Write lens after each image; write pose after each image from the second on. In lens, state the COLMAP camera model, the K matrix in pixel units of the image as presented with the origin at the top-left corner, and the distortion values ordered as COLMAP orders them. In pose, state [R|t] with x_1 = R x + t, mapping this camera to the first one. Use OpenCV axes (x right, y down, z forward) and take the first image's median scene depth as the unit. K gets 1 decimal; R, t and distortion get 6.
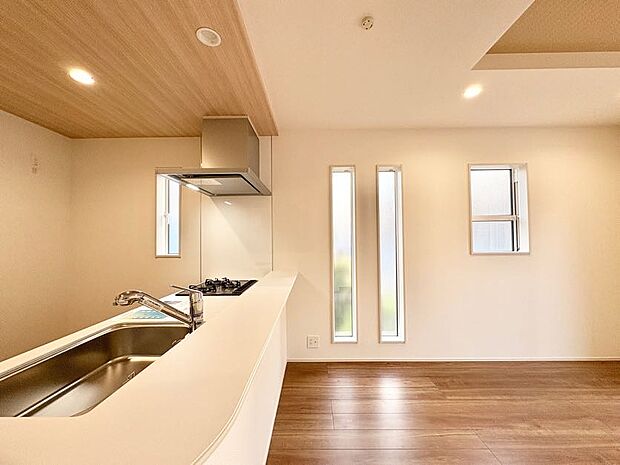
lens RADIAL K [[245.6, 0, 306.5], [0, 245.6, 230.1], [0, 0, 1]] dist [-0.000632, 0.000509]
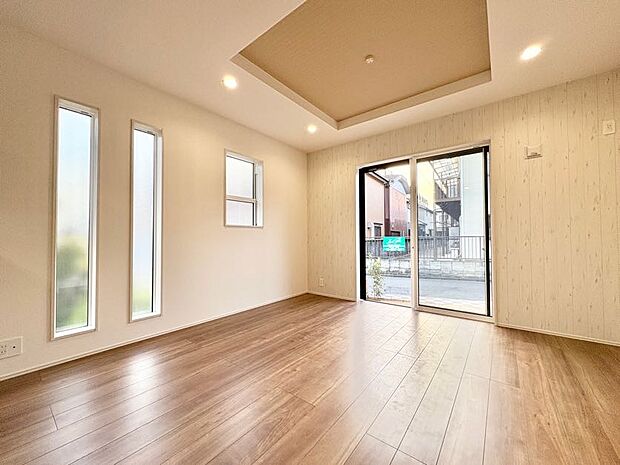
lens RADIAL K [[245.6, 0, 306.6], [0, 245.6, 235.1], [0, 0, 1]] dist [-0.000632, 0.000509]
pose [[0.609959, 0.022806, 0.792104, -0.013948], [-0.024299, 0.999654, -0.010070, 0.144281], [-0.792060, -0.013105, 0.610303, -0.016722]]
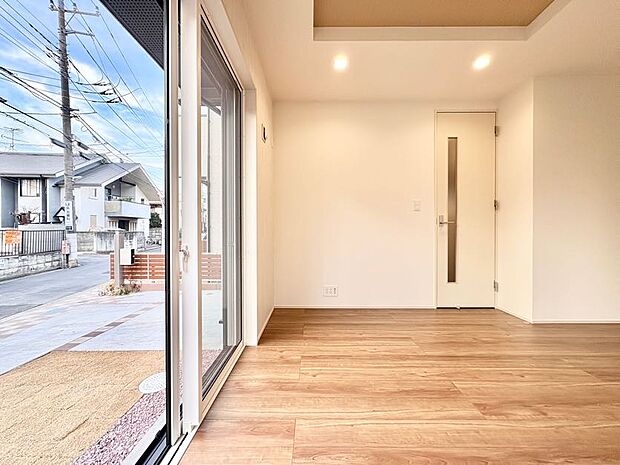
lens RADIAL K [[245.6, 0, 307.8], [0, 245.6, 232.6], [0, 0, 1]] dist [-0.000632, 0.000509]
pose [[-0.999952, 0.009264, -0.003284, 1.108333], [0.009330, 0.999747, -0.020481, 0.162552], [0.003094, -0.020511, -0.999785, 0.735412]]
